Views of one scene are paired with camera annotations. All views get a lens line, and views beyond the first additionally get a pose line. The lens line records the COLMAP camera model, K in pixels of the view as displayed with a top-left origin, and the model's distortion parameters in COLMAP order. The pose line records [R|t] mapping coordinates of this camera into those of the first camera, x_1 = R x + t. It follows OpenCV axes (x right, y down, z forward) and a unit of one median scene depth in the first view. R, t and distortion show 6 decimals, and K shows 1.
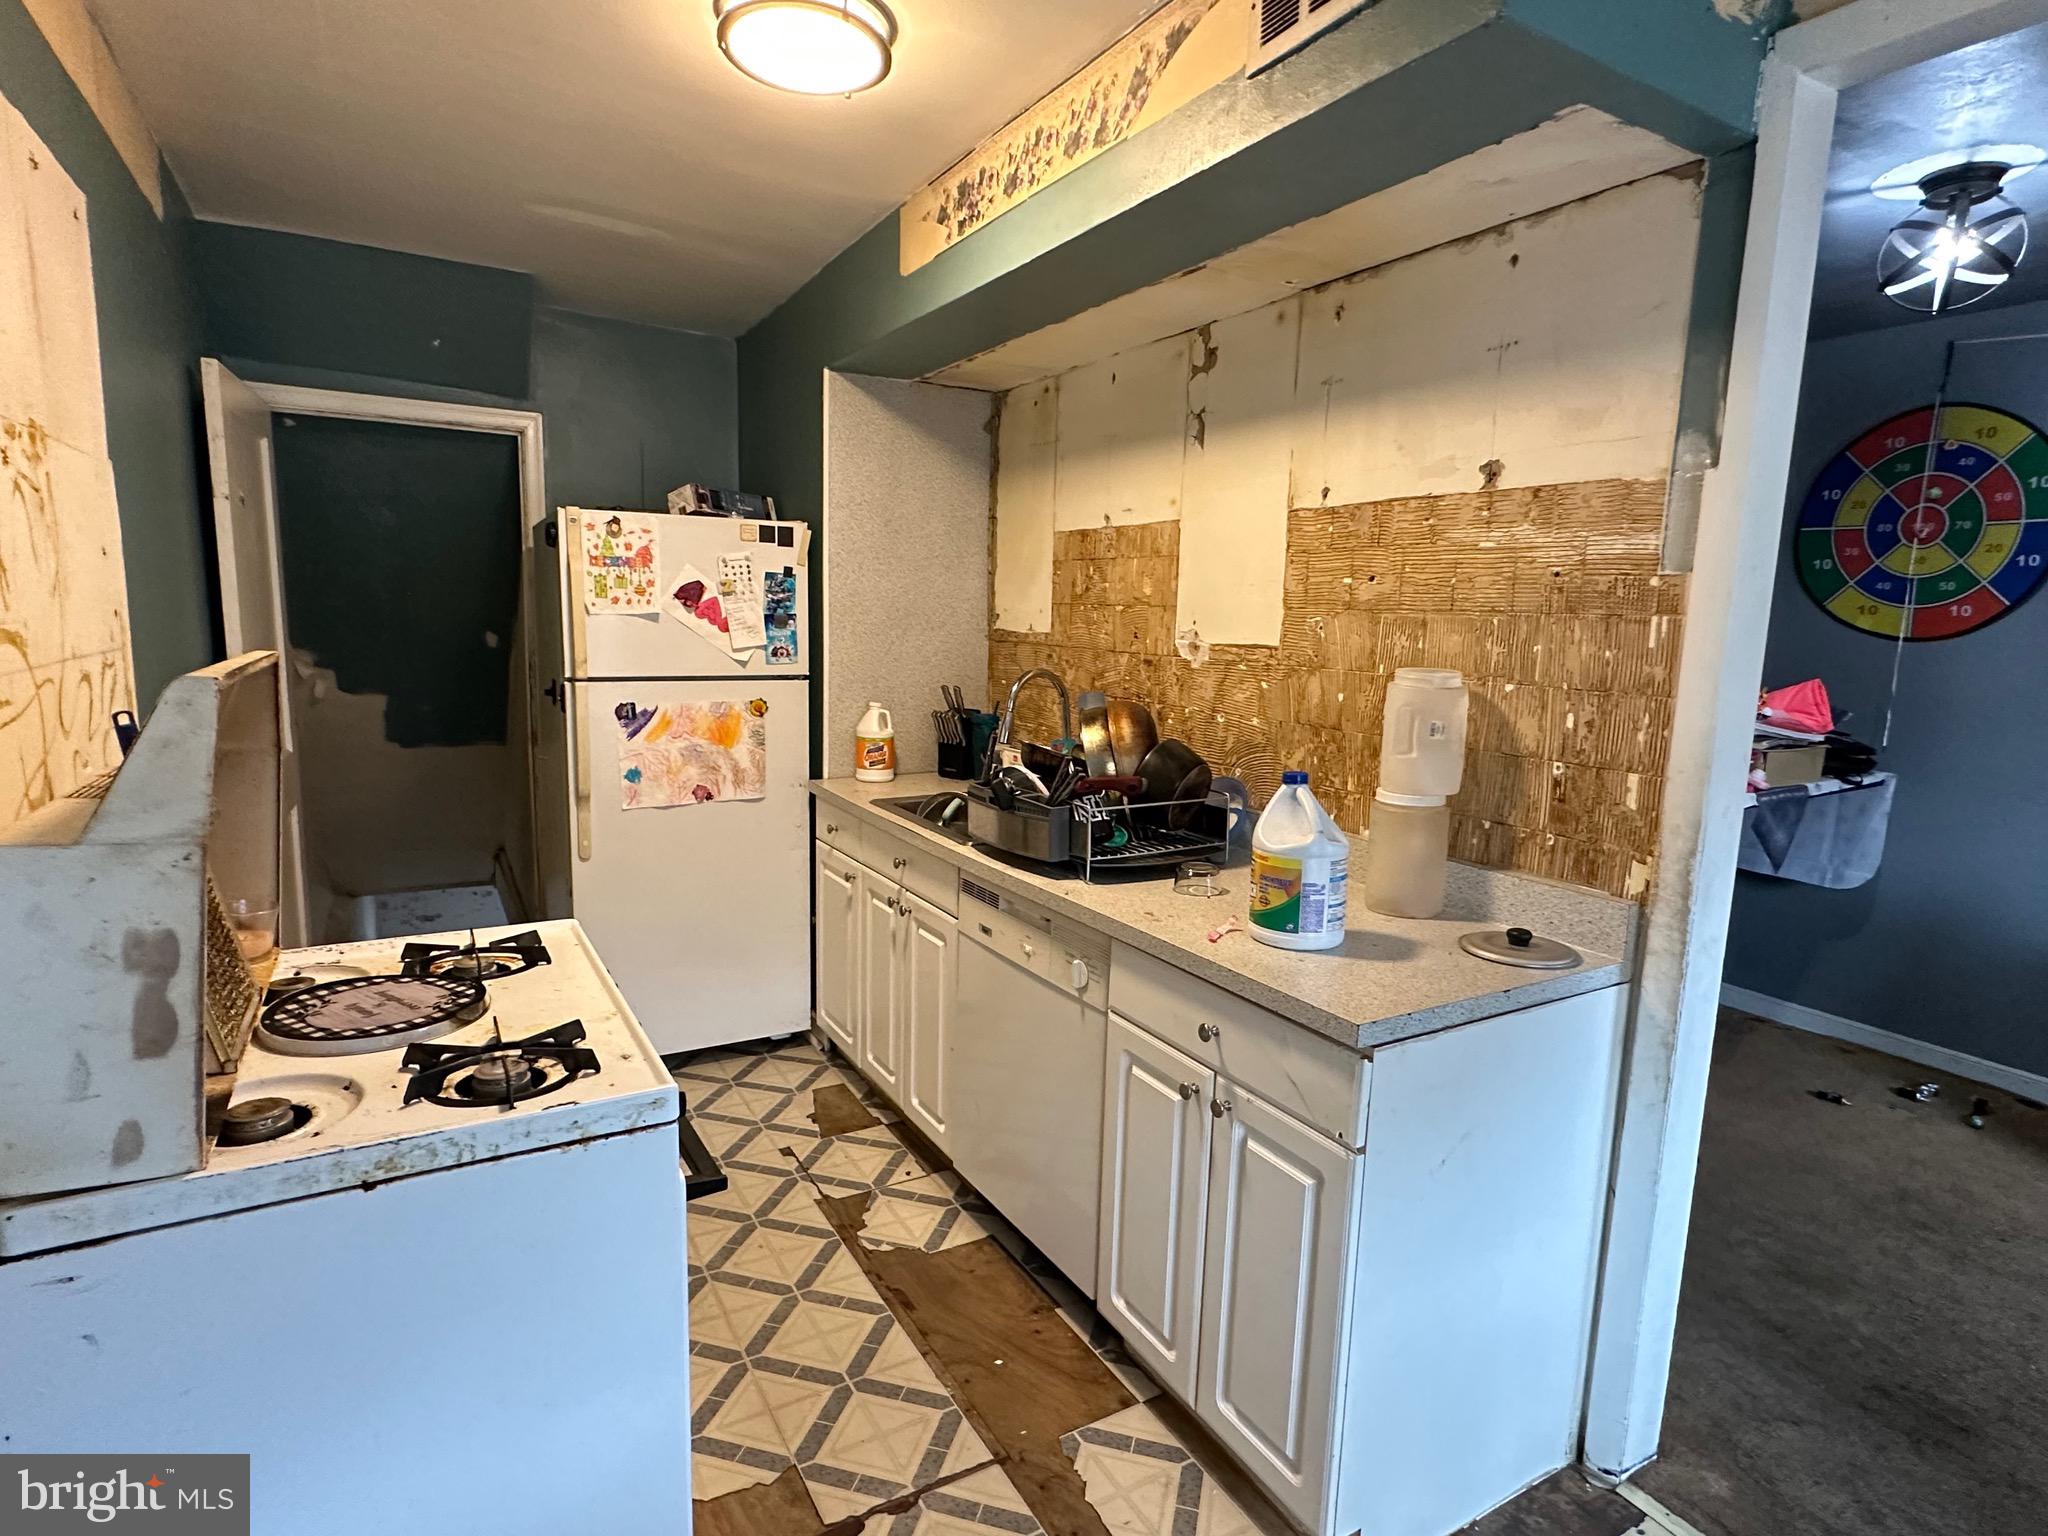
lens RADIAL K [[1066.5, 0, 1023.5], [0, 1066.5, 770.8], [0, 0, 1]] dist [-0.000721, -0.002199]
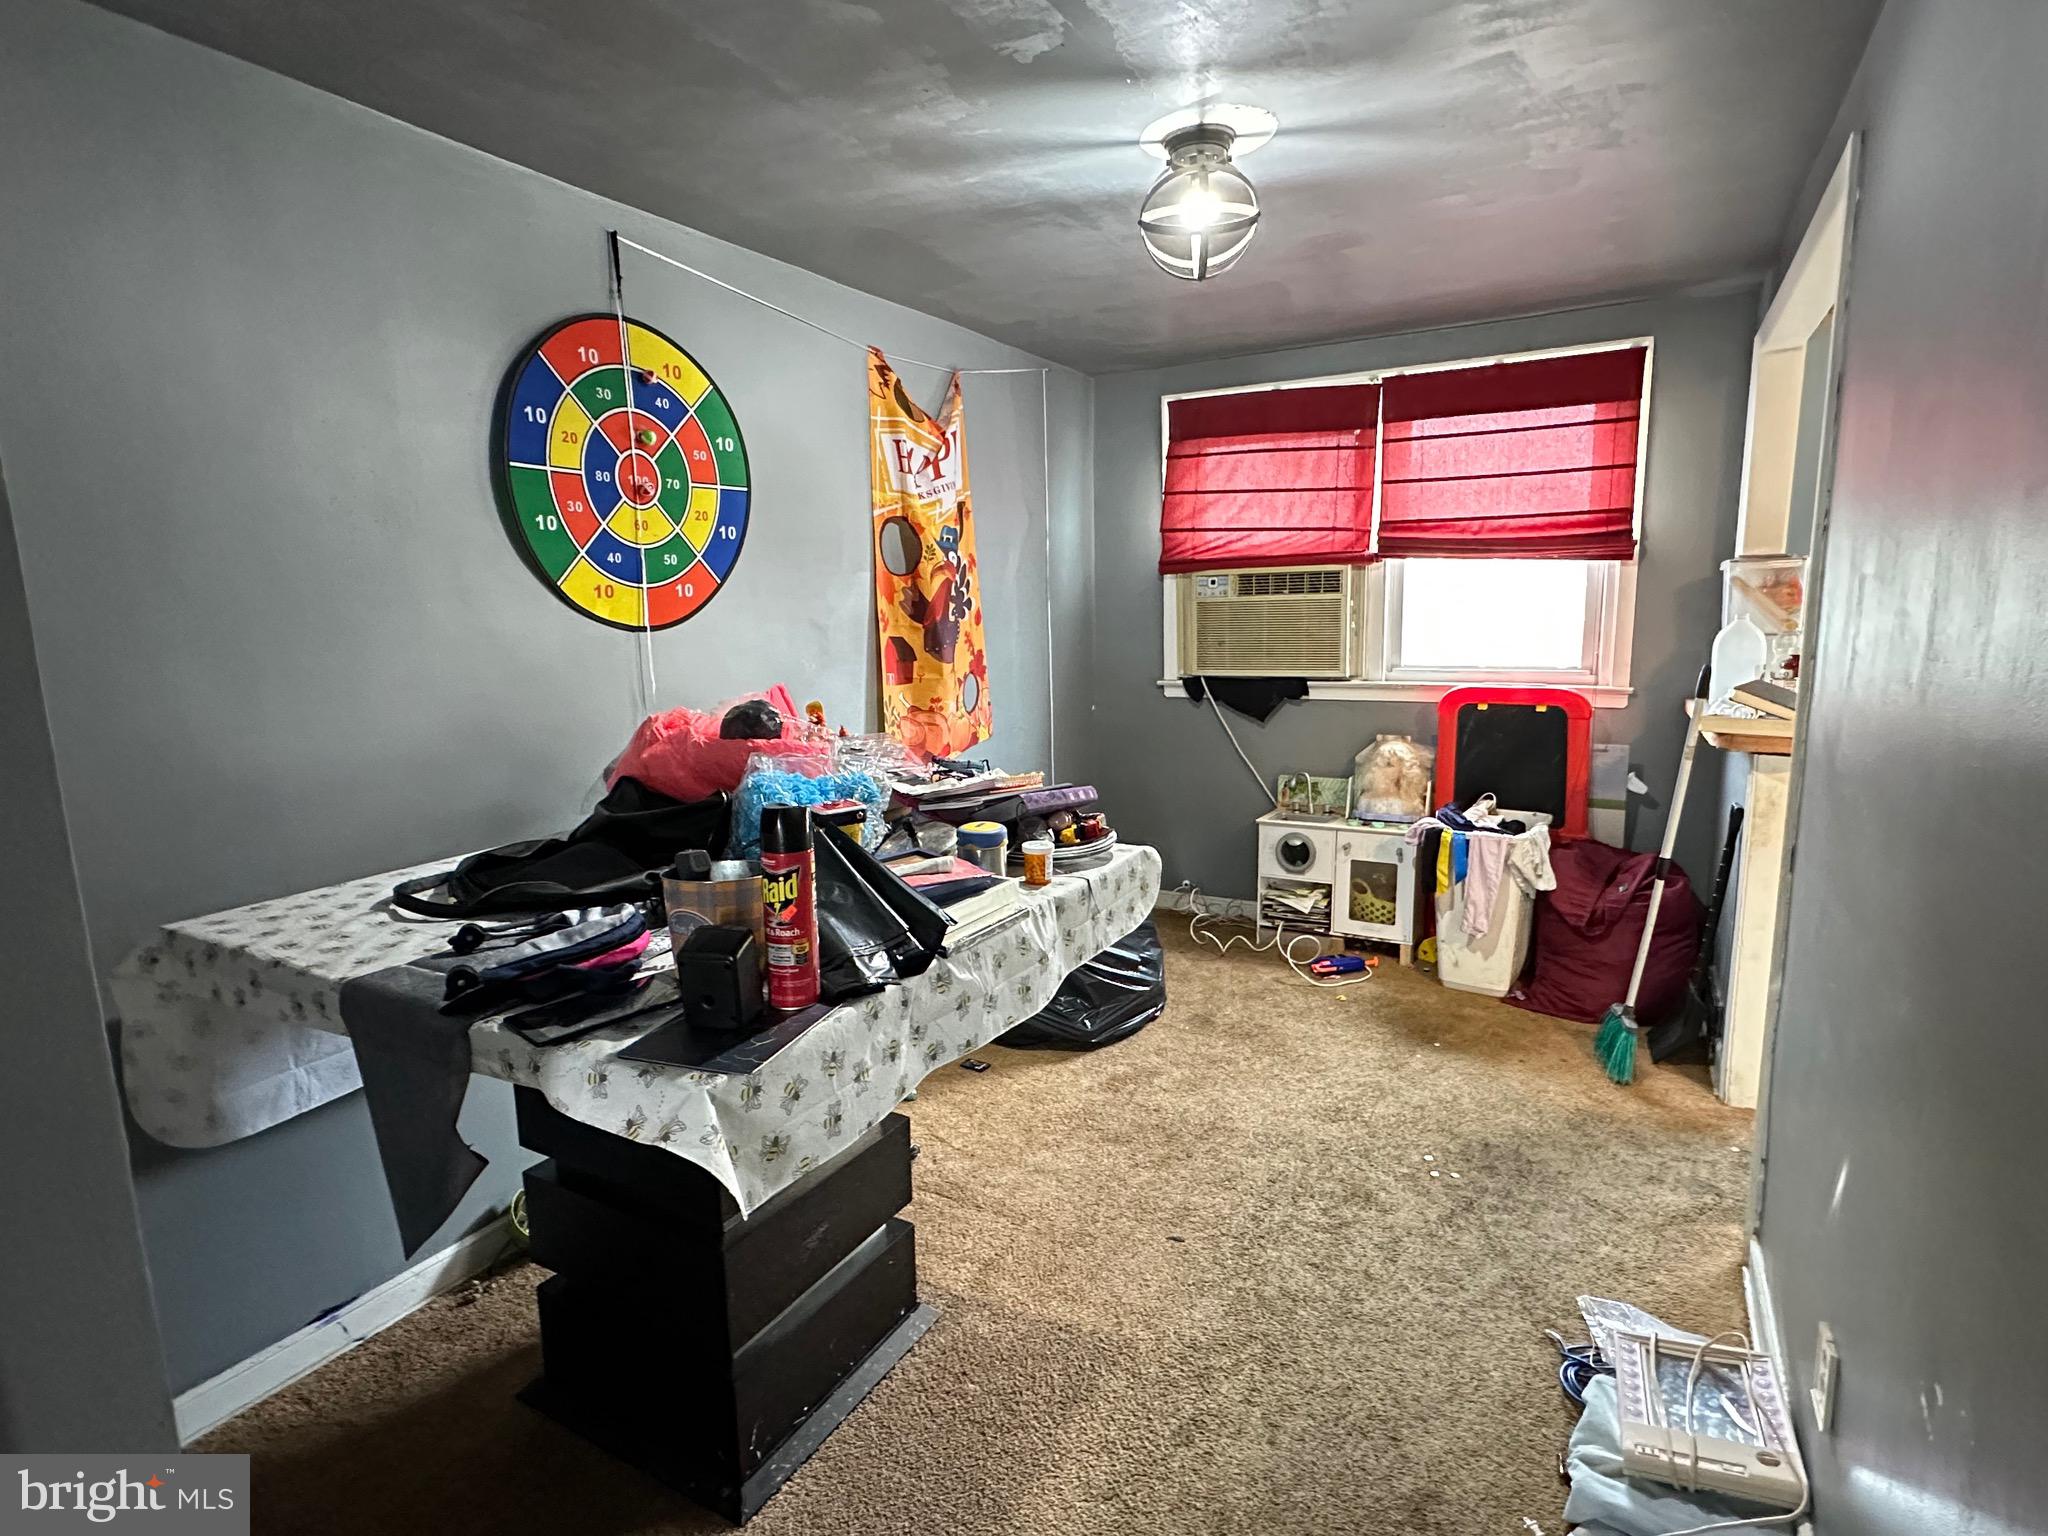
lens RADIAL K [[1066.5, 0, 1019.6], [0, 1066.5, 775.2], [0, 0, 1]] dist [-0.000721, -0.002199]
pose [[-0.501246, -0.160758, 0.850241, 0.026290], [0.133679, 0.956408, 0.259640, -0.189062], [-0.854916, 0.243803, -0.457906, 1.164908]]
